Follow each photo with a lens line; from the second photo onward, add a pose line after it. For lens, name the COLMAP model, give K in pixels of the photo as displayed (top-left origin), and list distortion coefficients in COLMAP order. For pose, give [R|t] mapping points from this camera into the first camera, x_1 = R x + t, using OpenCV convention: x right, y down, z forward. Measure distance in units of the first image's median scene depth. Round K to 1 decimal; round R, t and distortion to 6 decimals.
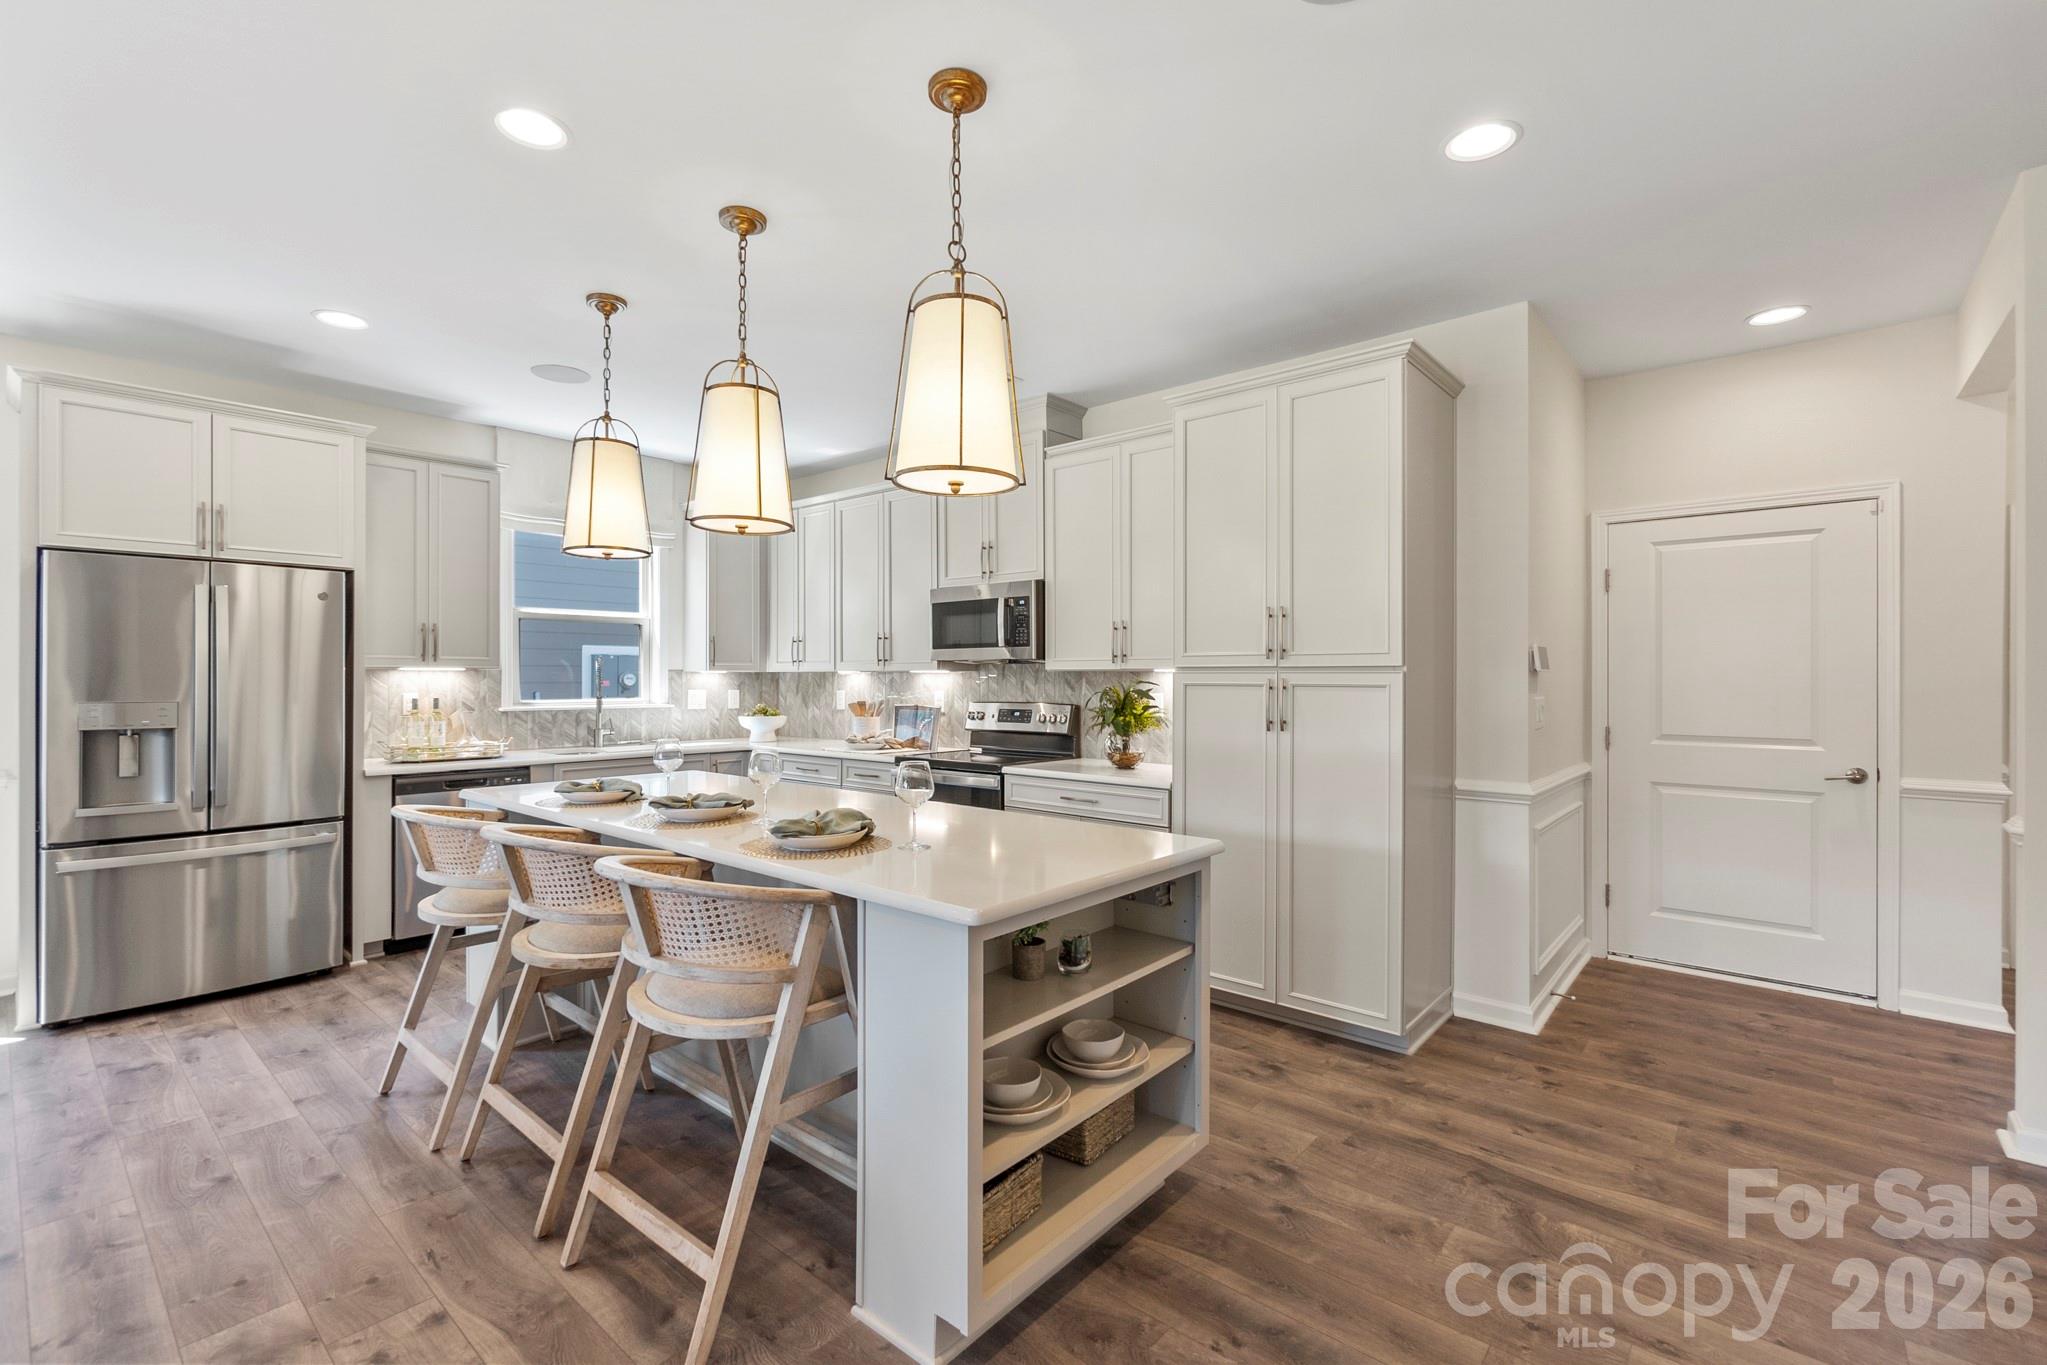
lens RADIAL K [[898.4, 0, 1005.6], [0, 898.4, 681.5], [0, 0, 1]] dist [-0.000477, -0.000379]
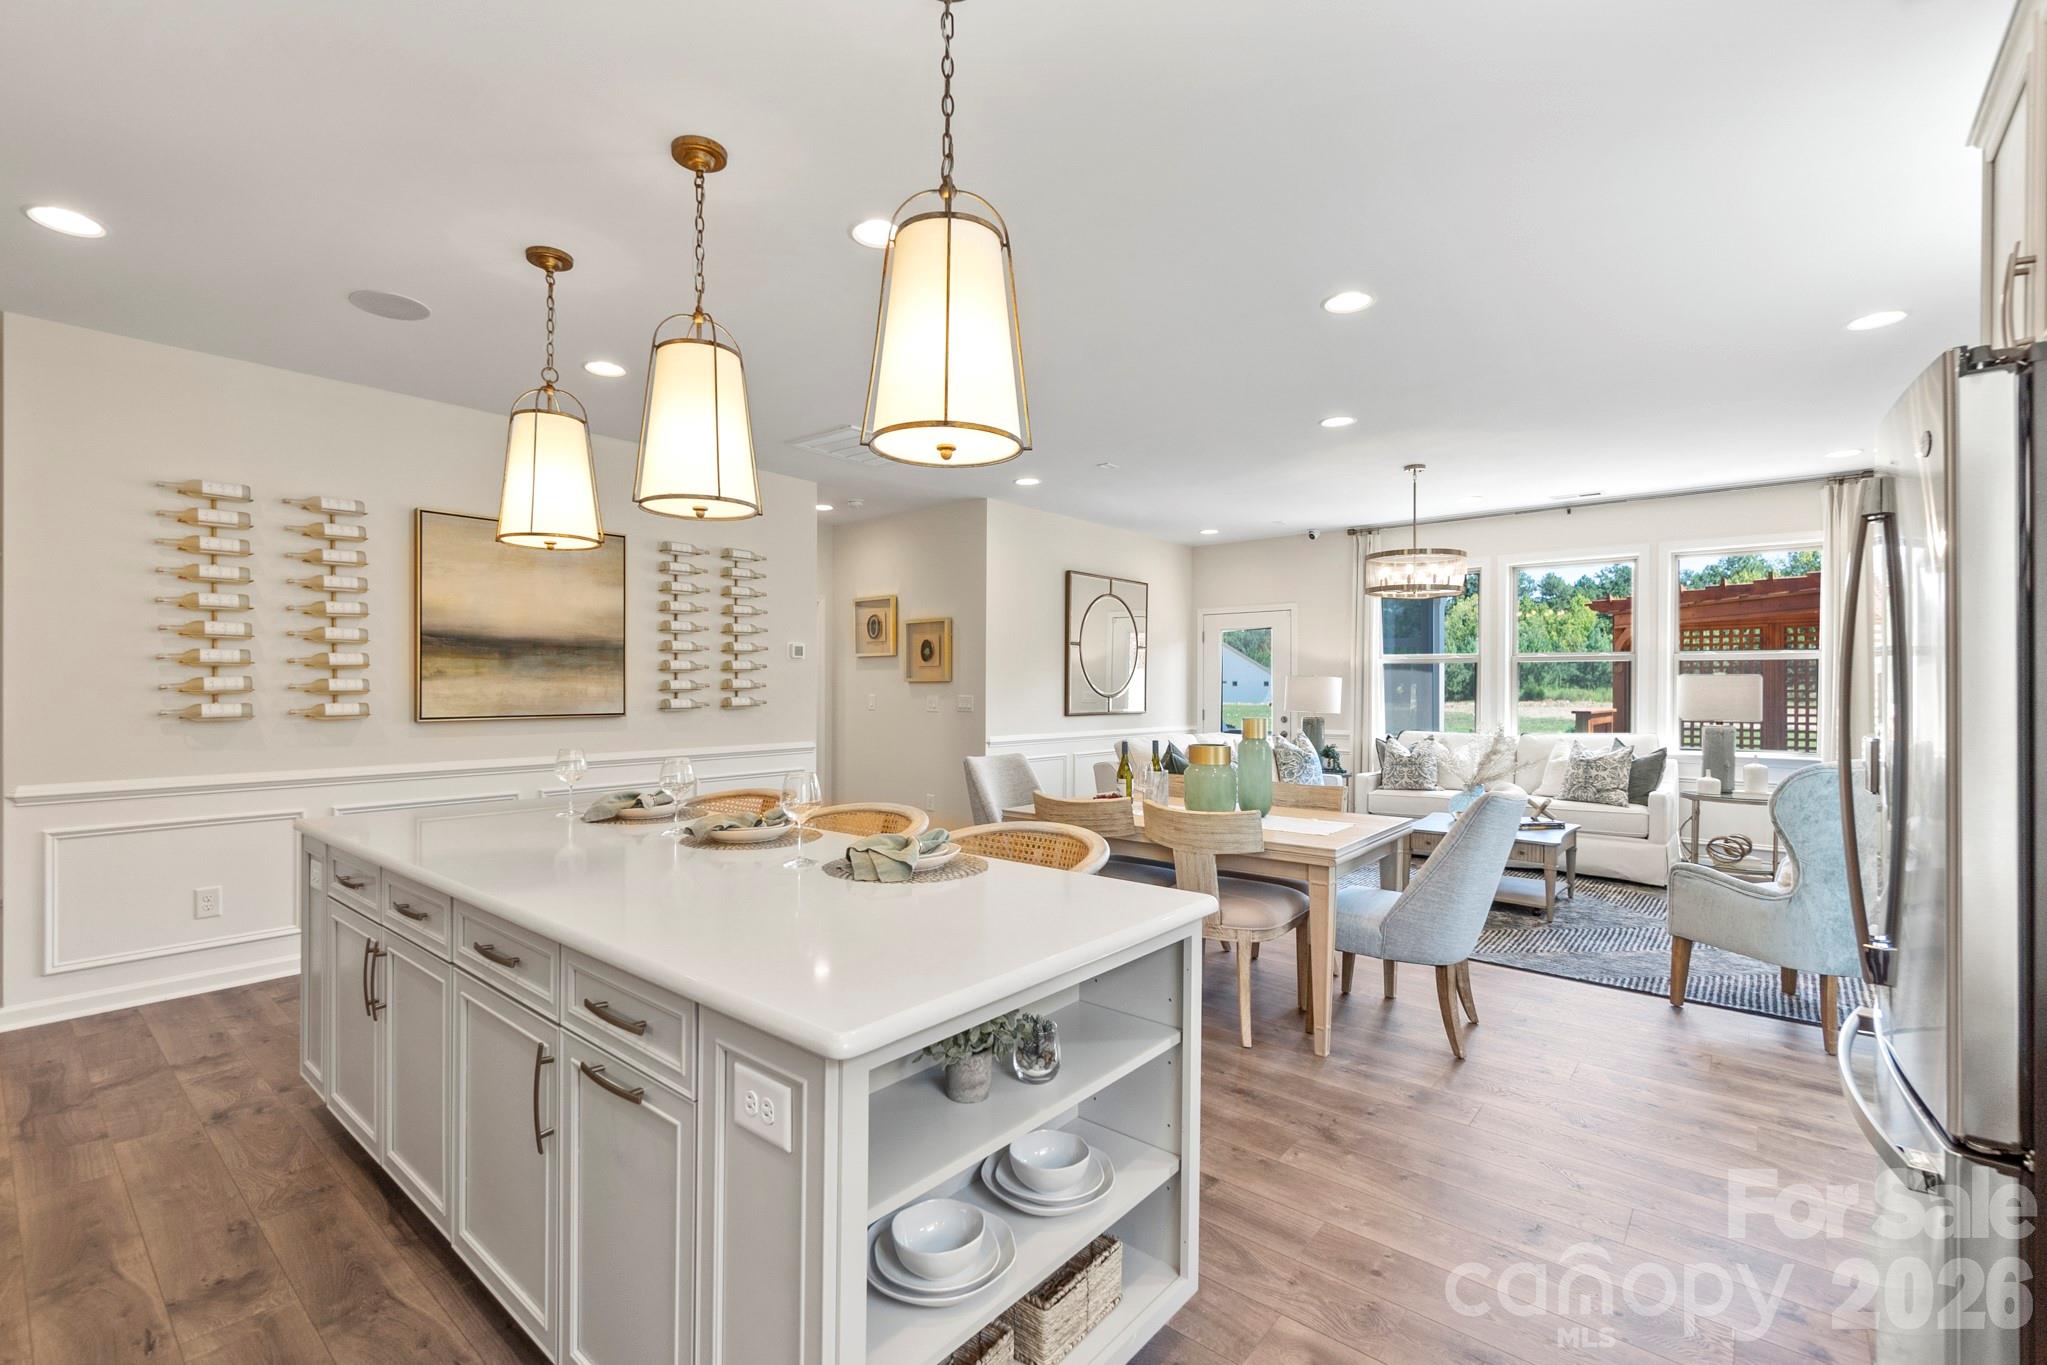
lens RADIAL K [[898.4, 0, 1005.6], [0, 898.4, 681.5], [0, 0, 1]] dist [-0.000477, -0.000379]
pose [[-0.999867, -0.005472, -0.015366, -0.474033], [-0.005486, 0.999985, 0.000821, -0.009081], [0.015361, 0.000905, -0.999882, 1.538122]]
